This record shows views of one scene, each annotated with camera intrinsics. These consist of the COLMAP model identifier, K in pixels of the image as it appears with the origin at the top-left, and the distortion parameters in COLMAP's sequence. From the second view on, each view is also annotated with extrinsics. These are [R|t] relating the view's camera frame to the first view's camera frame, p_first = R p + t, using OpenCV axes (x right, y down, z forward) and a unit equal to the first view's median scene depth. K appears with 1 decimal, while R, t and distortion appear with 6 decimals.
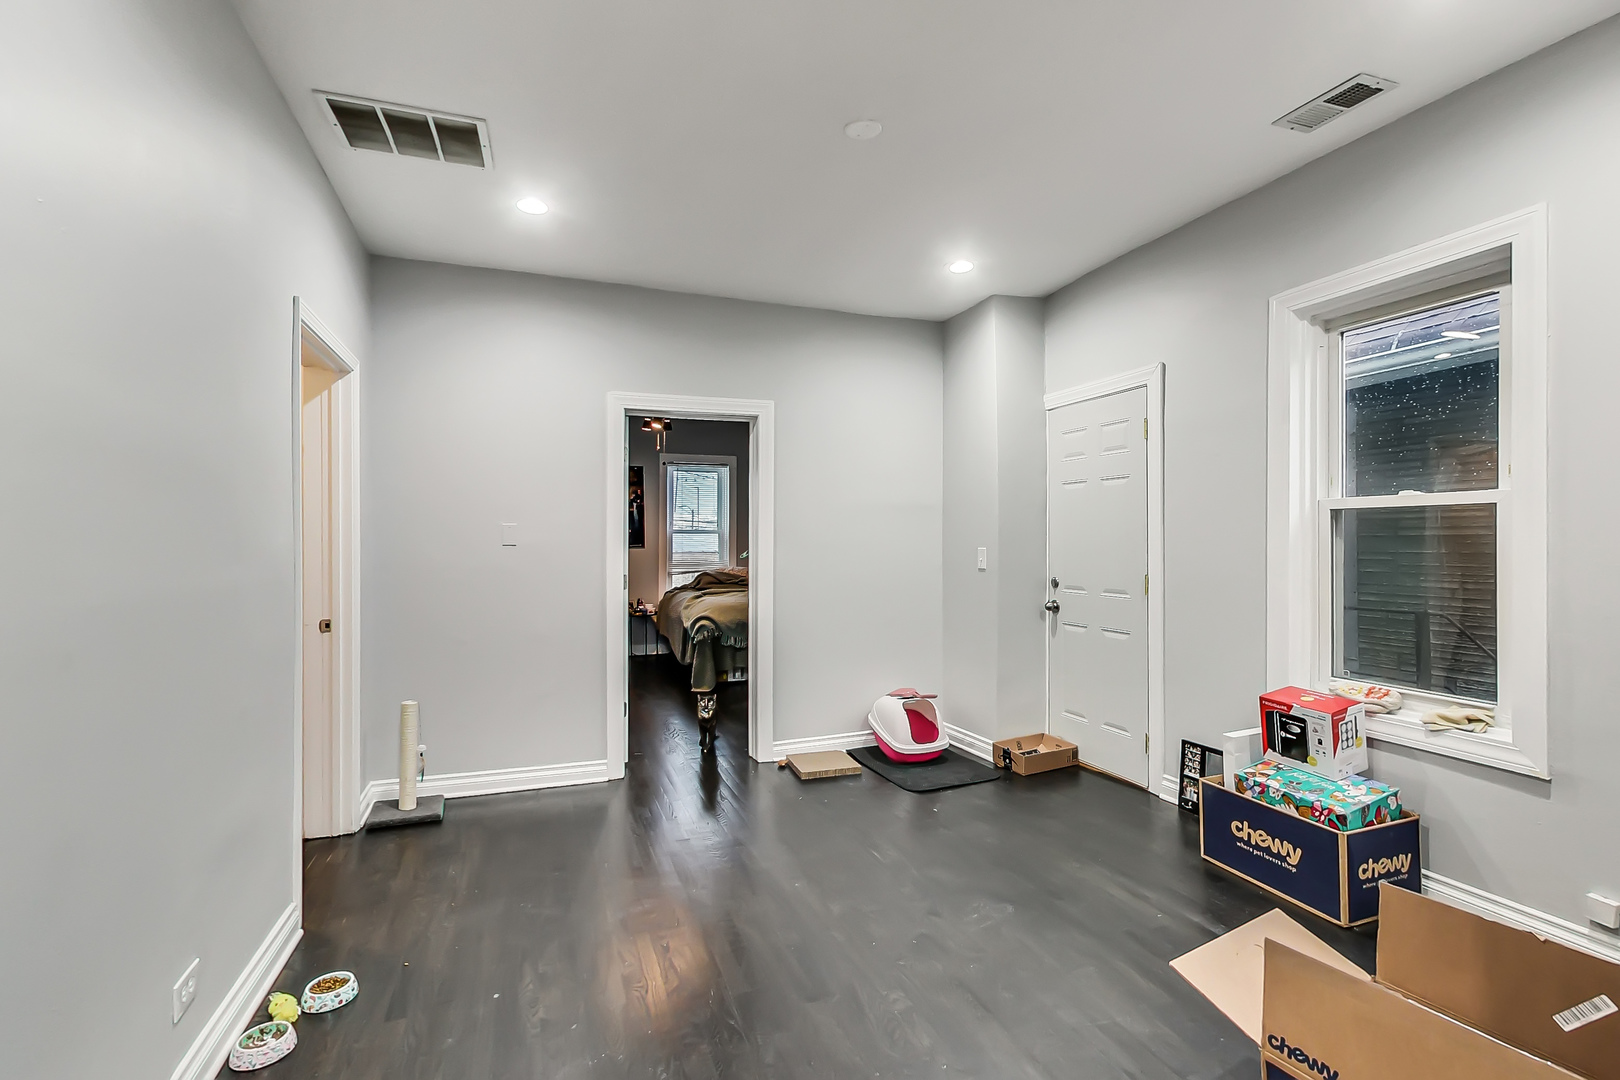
lens RADIAL K [[758.5, 0, 813.7], [0, 758.5, 542.1], [0, 0, 1]] dist [-0.016916, -0.000460]
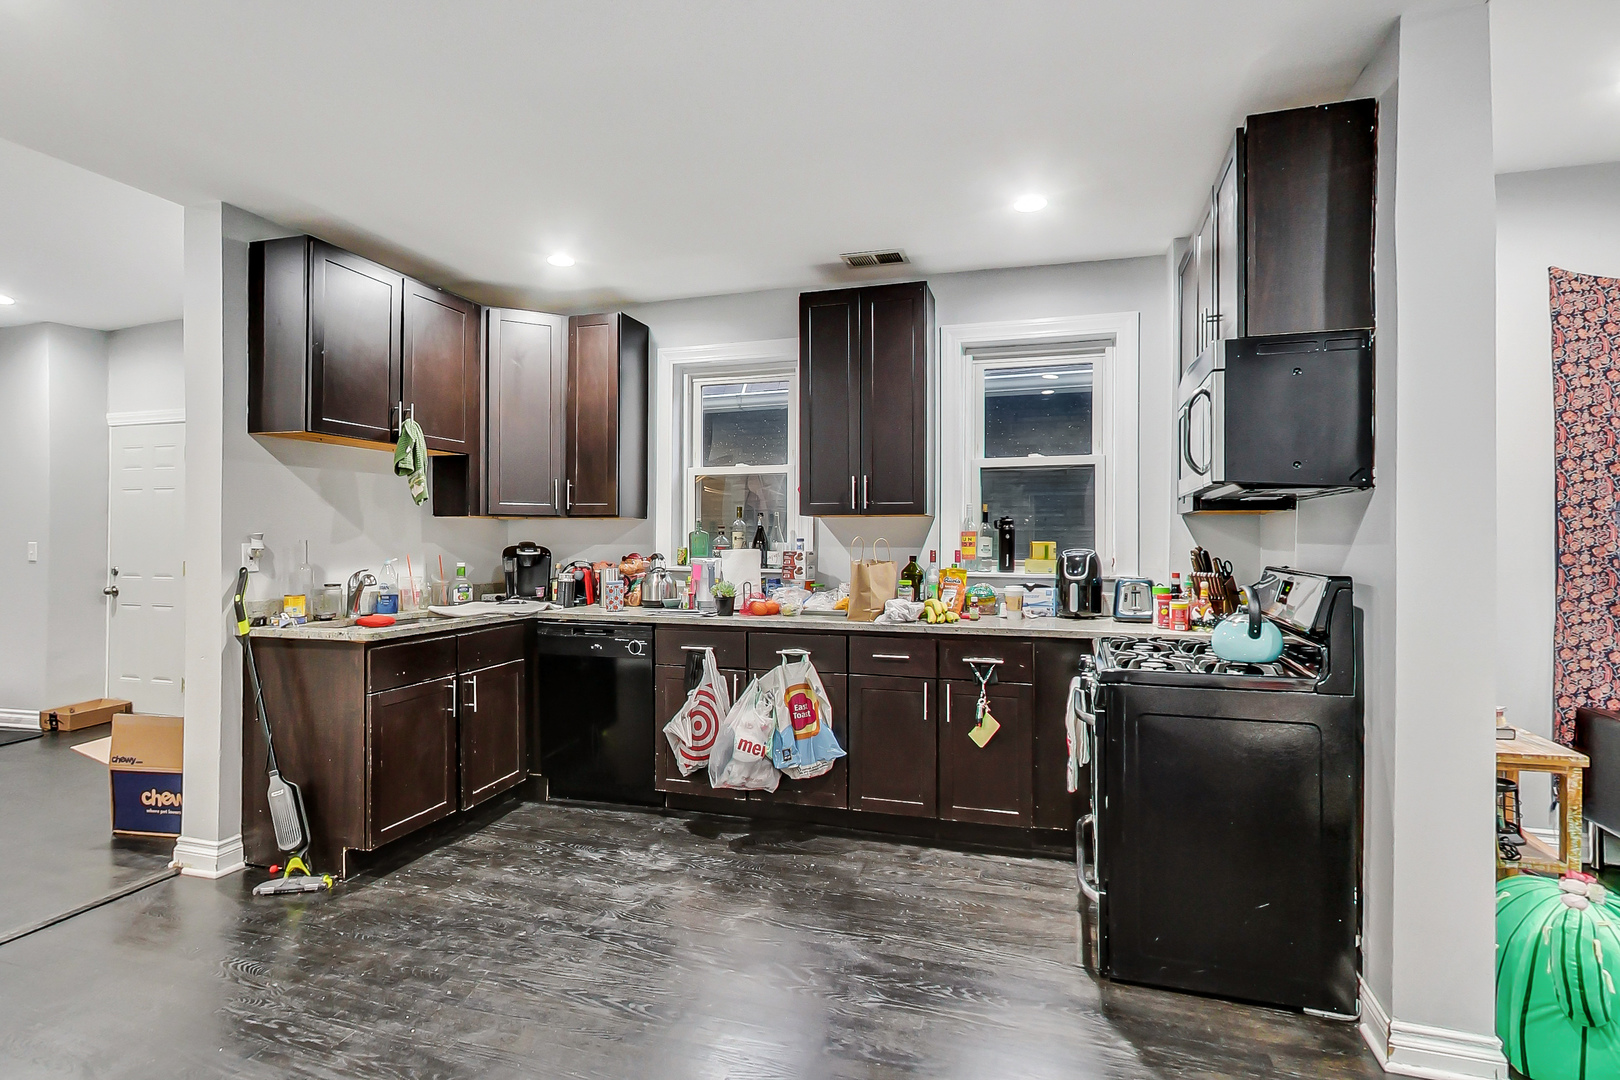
lens RADIAL K [[758.5, 0, 809.9], [0, 758.5, 538.9], [0, 0, 1]] dist [-0.016916, -0.000460]
pose [[0.587262, 0.008984, 0.809347, 0.007550], [-0.007042, 0.999957, -0.005990, 0.001569], [-0.809366, -0.002182, 0.587300, -0.588020]]
